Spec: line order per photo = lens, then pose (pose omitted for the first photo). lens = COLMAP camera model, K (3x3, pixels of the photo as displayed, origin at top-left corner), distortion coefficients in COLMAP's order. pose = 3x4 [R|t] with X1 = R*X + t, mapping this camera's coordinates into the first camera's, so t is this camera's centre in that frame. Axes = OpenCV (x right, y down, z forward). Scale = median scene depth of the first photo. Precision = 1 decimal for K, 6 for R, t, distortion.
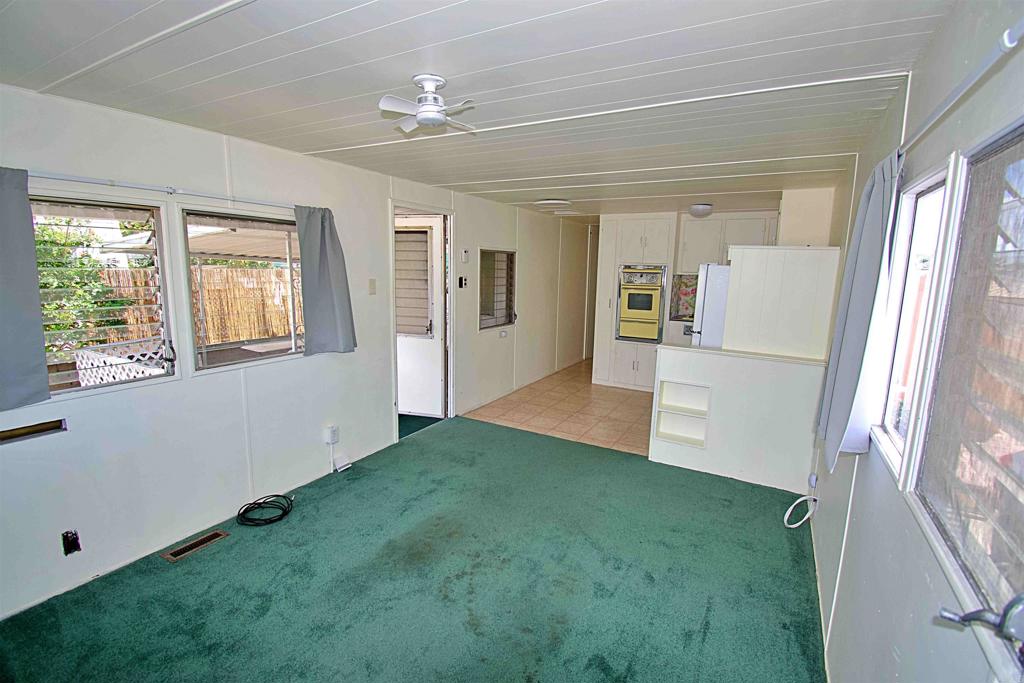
lens RADIAL K [[464.9, 0, 514.1], [0, 464.9, 339.8], [0, 0, 1]] dist [0.003362, -0.000083]
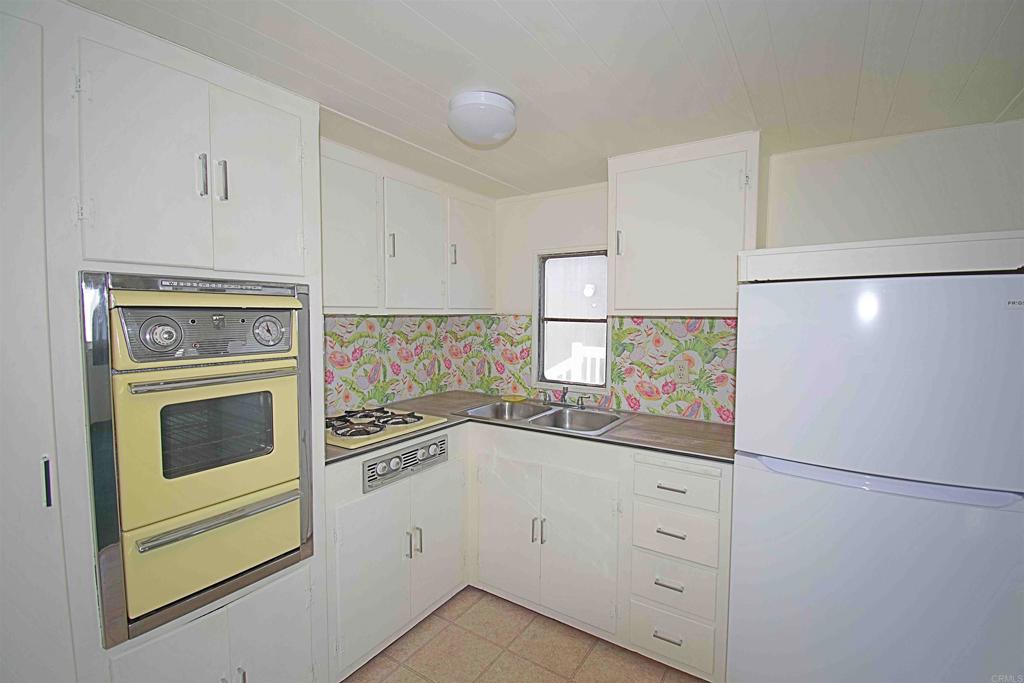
lens RADIAL K [[464.9, 0, 511.3], [0, 464.9, 341.5], [0, 0, 1]] dist [0.003362, -0.000083]
pose [[0.073287, -0.082862, 0.993863, 0.067526], [0.154723, 0.985421, 0.070750, -0.168025], [-0.985236, 0.148588, 0.085039, 1.147923]]
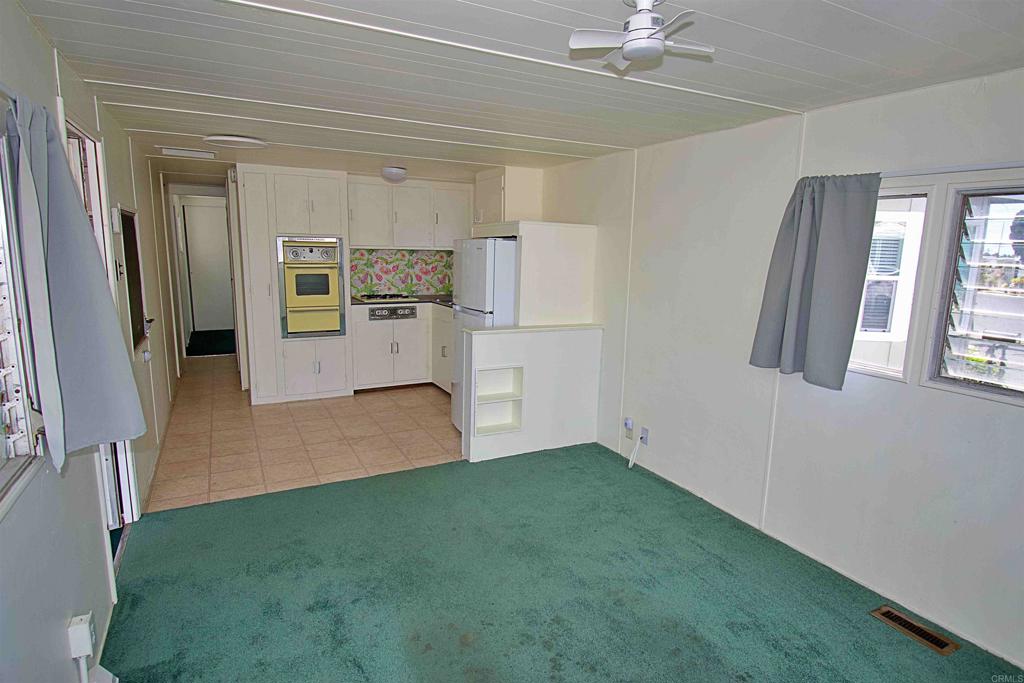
lens RADIAL K [[560.2, 0, 512.8], [0, 560.2, 343.6], [0, 0, 1]] dist [-0.002537, -0.002167]
pose [[0.547700, -0.154305, 0.822323, -0.449674], [0.122196, 0.987060, 0.103830, -0.057523], [-0.827703, 0.043617, 0.559468, 0.295554]]
